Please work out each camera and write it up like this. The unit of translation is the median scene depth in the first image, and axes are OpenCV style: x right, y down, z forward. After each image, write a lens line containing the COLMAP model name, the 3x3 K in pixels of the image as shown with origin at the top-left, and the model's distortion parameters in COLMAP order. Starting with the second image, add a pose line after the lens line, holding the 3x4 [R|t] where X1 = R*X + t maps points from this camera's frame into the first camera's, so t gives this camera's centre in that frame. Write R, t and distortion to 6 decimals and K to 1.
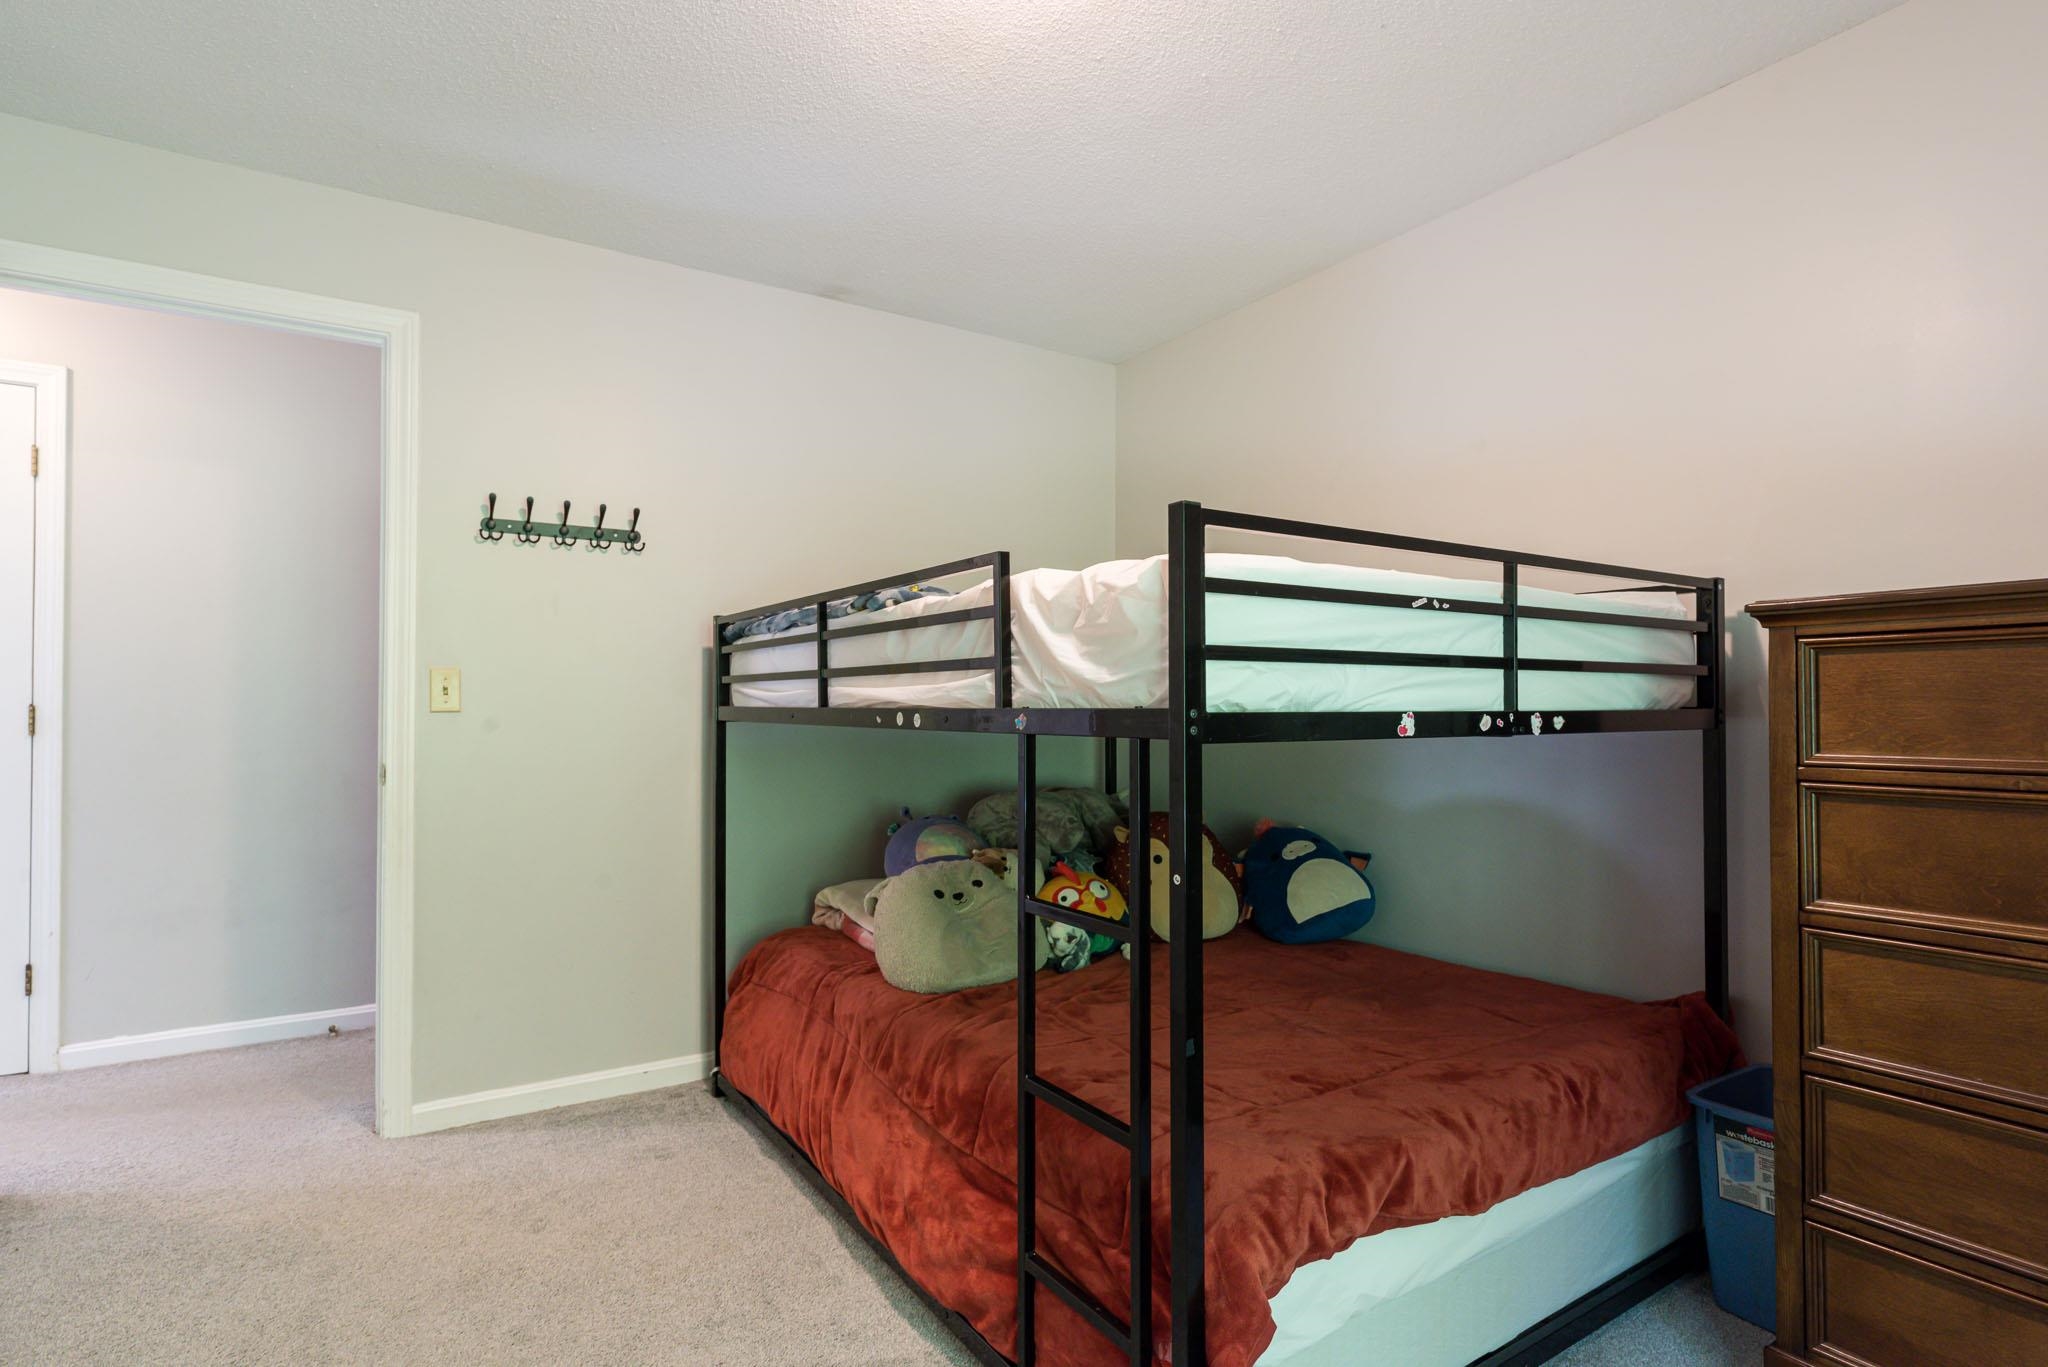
lens RADIAL K [[1005.9, 0, 1019.2], [0, 1005.9, 691.5], [0, 0, 1]] dist [0.000360, -0.000393]
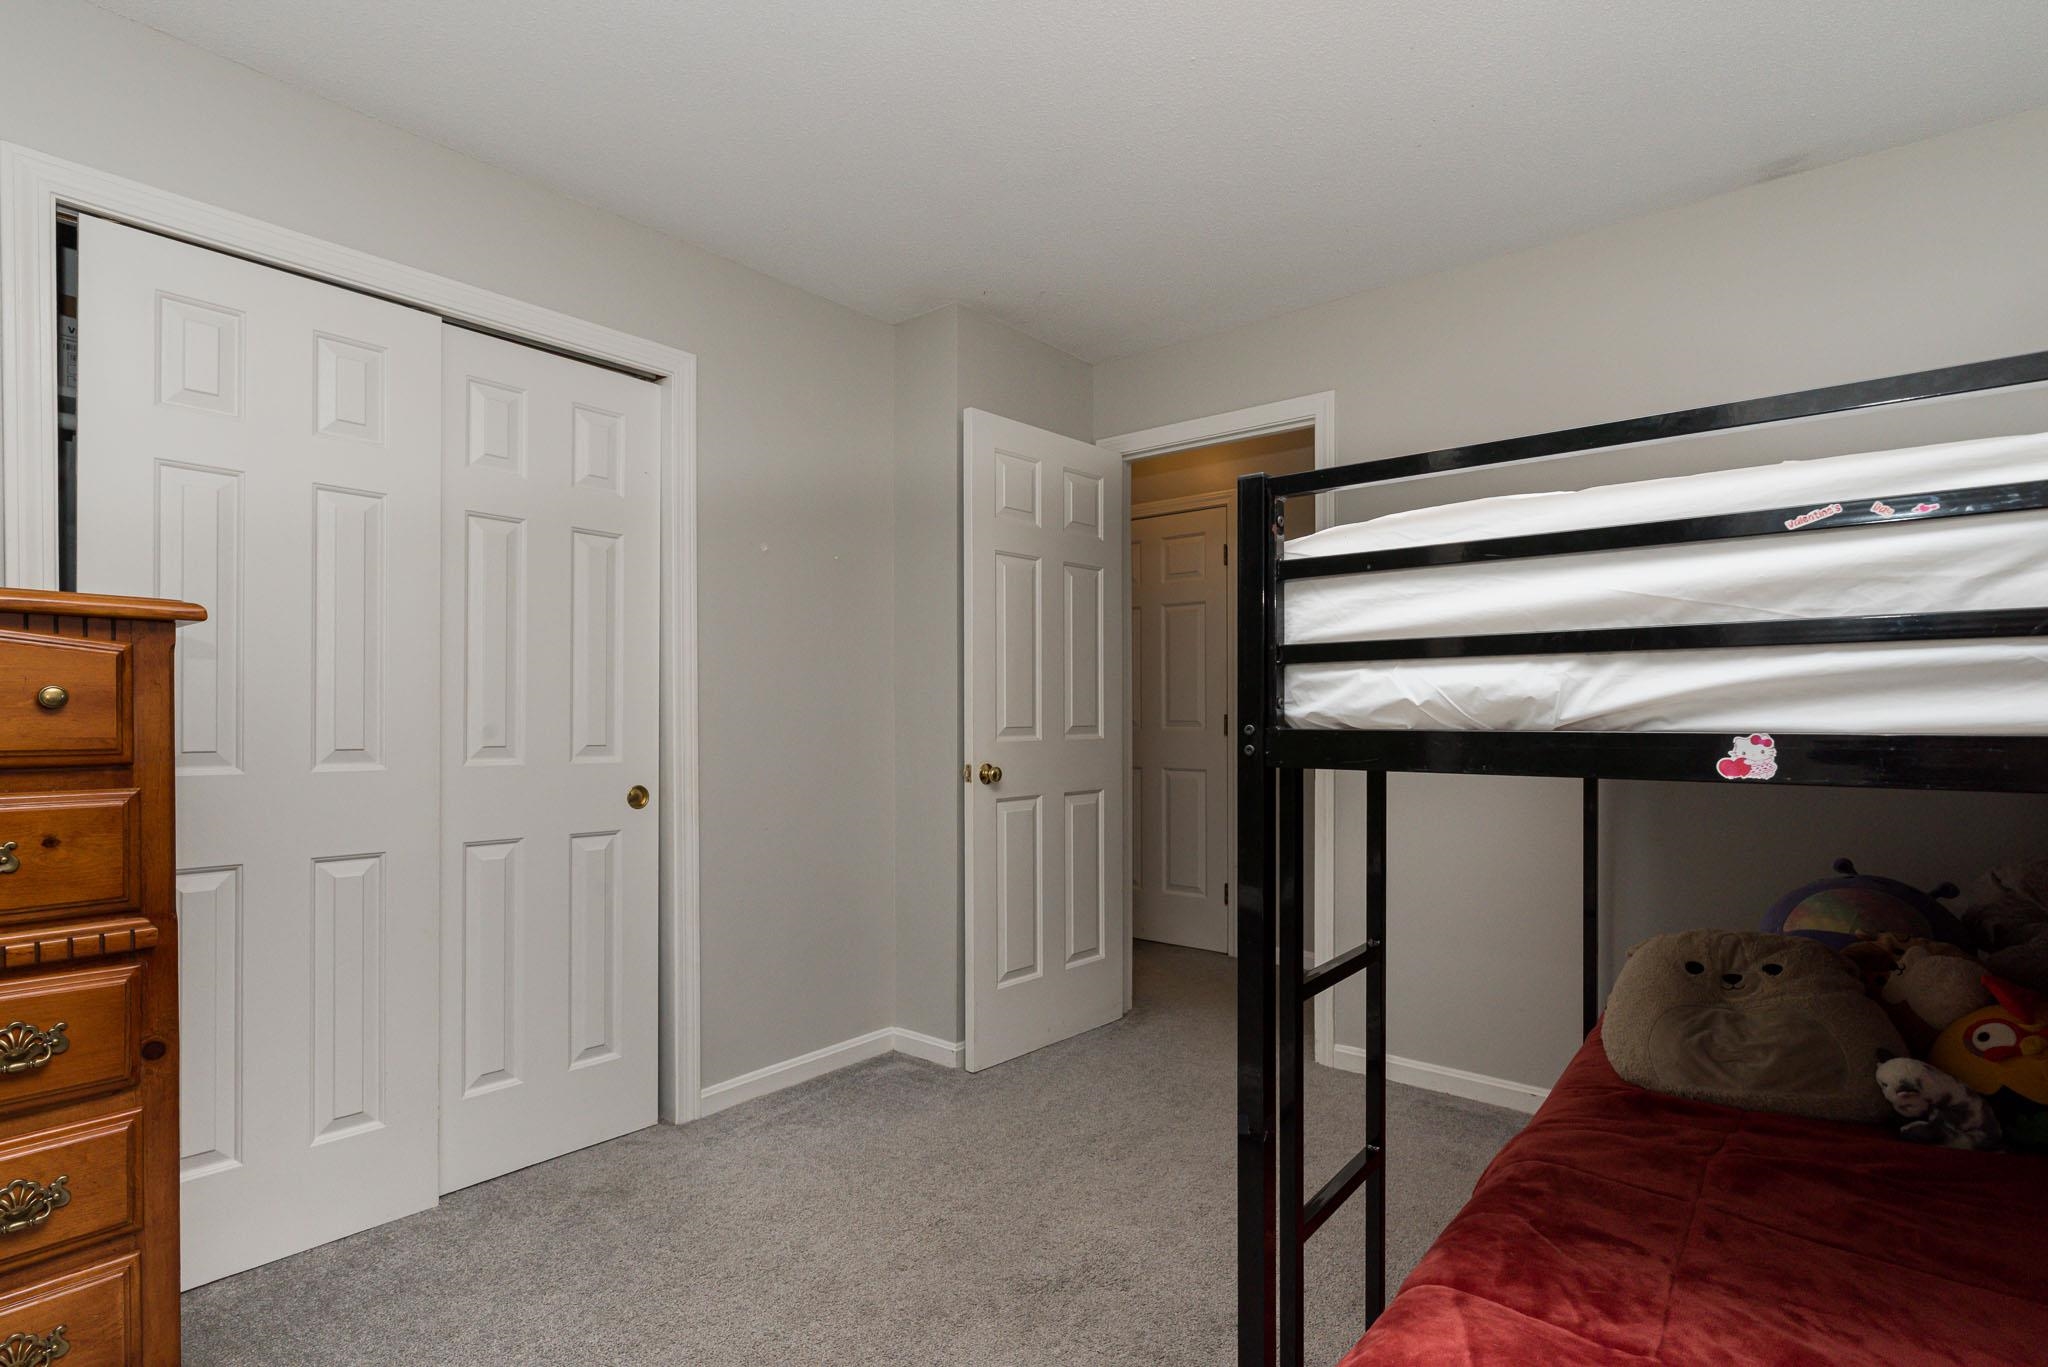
lens RADIAL K [[1005.9, 0, 1019.2], [0, 1005.9, 691.5], [0, 0, 1]] dist [0.000360, -0.000393]
pose [[0.306148, -0.018817, -0.951798, 0.680815], [0.014916, 0.999777, -0.014968, 0.000291], [0.951867, -0.009615, 0.306360, 0.415242]]
